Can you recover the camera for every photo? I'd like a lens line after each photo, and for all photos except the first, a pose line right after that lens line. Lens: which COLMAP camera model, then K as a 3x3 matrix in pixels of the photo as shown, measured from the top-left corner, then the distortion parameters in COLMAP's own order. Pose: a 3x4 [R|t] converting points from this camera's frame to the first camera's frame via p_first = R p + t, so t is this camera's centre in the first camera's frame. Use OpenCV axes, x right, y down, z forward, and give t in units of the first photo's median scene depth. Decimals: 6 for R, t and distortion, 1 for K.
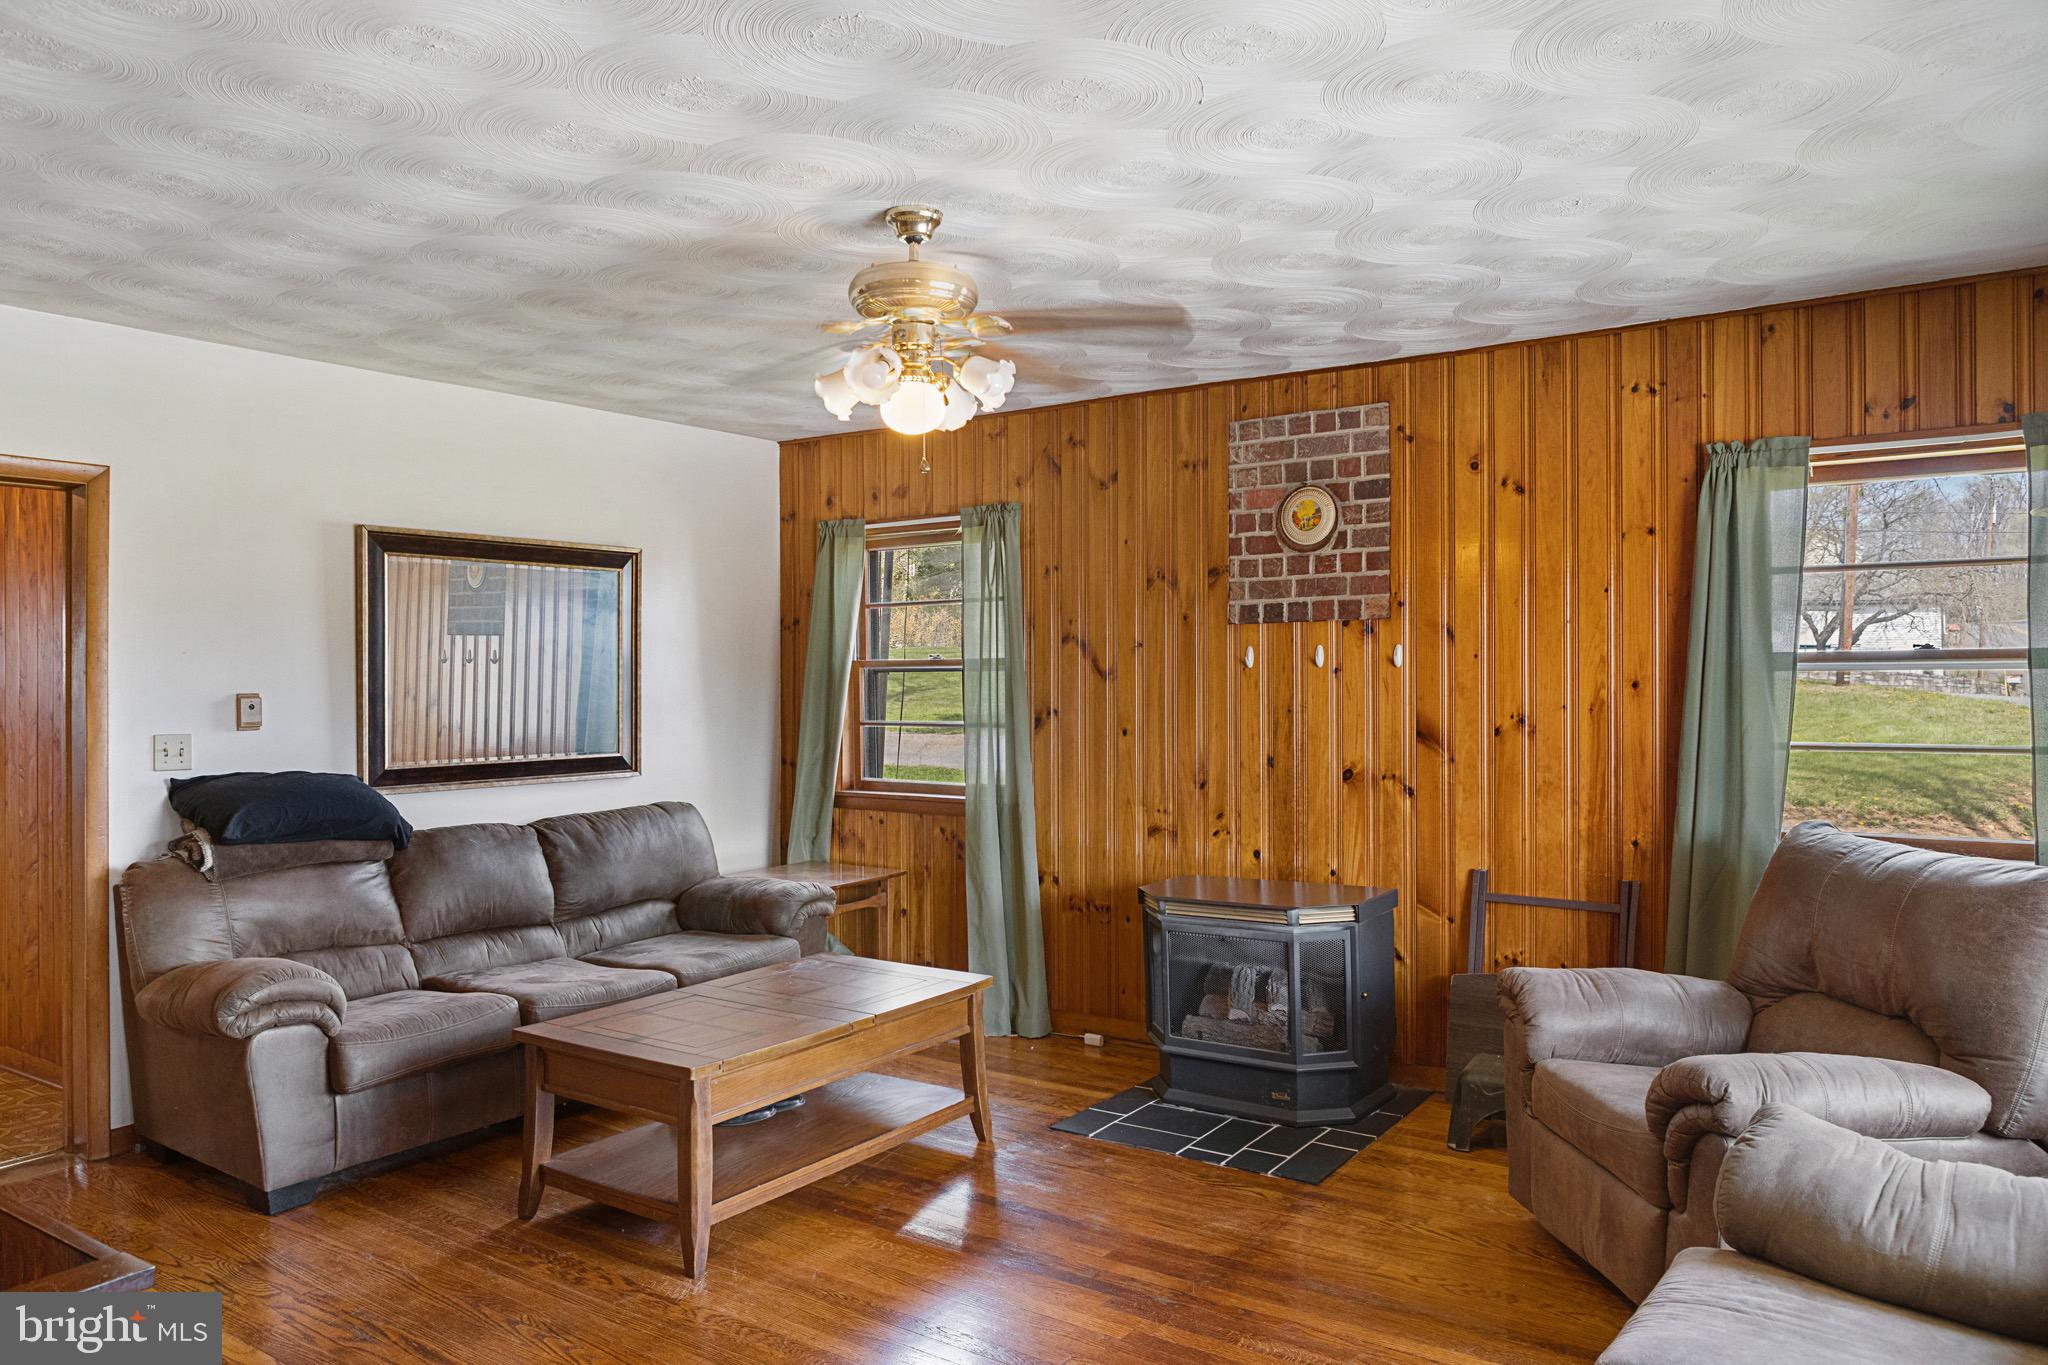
lens RADIAL K [[1439.5, 0, 1036.5], [0, 1439.5, 685.9], [0, 0, 1]] dist [-0.008879, -0.000620]
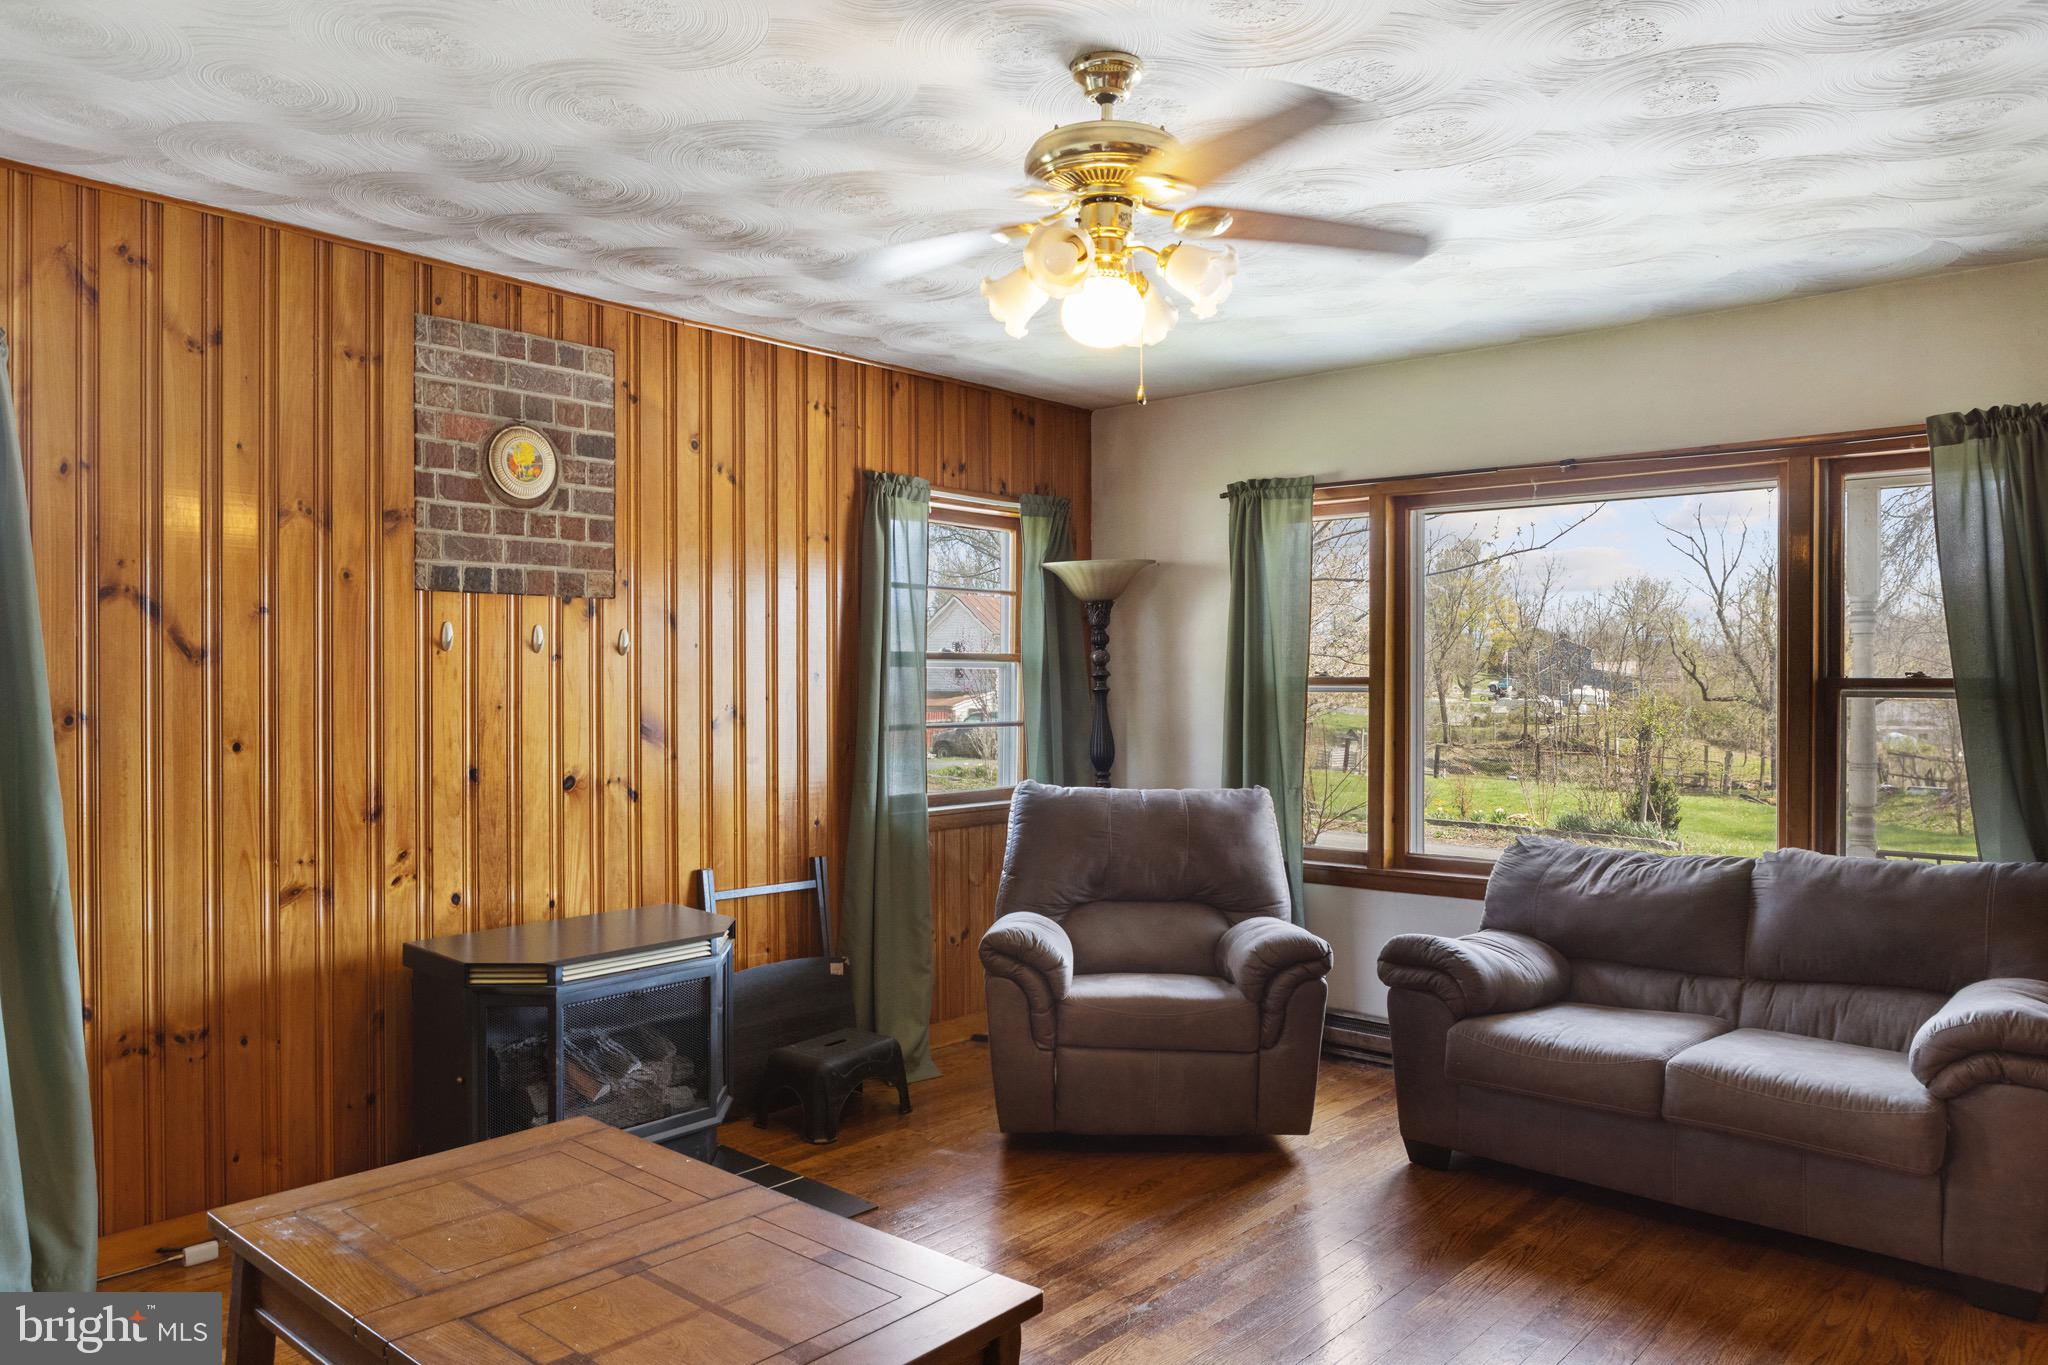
lens RADIAL K [[1439.5, 0, 1035.2], [0, 1439.5, 678.5], [0, 0, 1]] dist [-0.008879, -0.000620]
pose [[0.091855, 0.004880, 0.995760, -0.583251], [-0.002066, 0.999987, -0.004710, 0.004836], [-0.995770, -0.001624, 0.091864, 0.647438]]
